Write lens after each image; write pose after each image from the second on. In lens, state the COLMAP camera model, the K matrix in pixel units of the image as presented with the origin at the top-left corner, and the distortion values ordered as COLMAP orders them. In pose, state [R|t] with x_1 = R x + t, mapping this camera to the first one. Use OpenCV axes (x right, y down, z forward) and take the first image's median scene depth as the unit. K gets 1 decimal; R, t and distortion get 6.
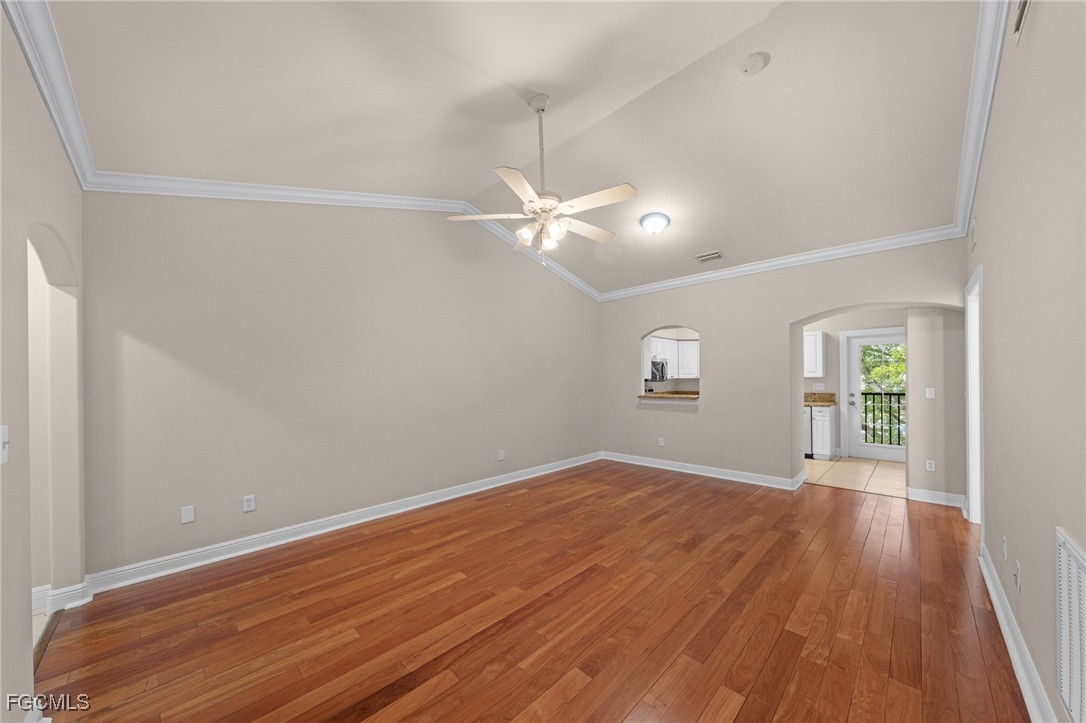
lens RADIAL K [[381.4, 0, 538.0], [0, 381.4, 379.6], [0, 0, 1]] dist [-0.000344, -0.000083]
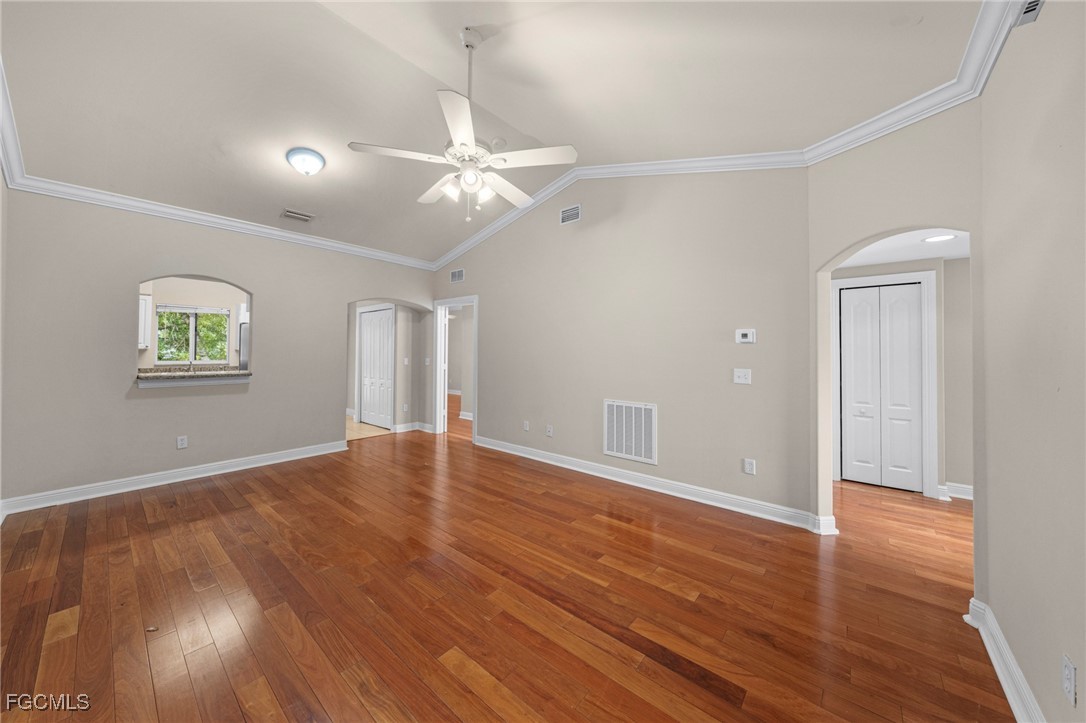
lens RADIAL K [[372.5, 0, 537.5], [0, 372.5, 346.4], [0, 0, 1]] dist [-0.000715, -0.000077]
pose [[-0.079268, 0.024581, 0.996550, -0.847790], [-0.004771, 0.999675, -0.025037, 0.013407], [-0.996842, -0.006739, -0.079125, 0.908232]]
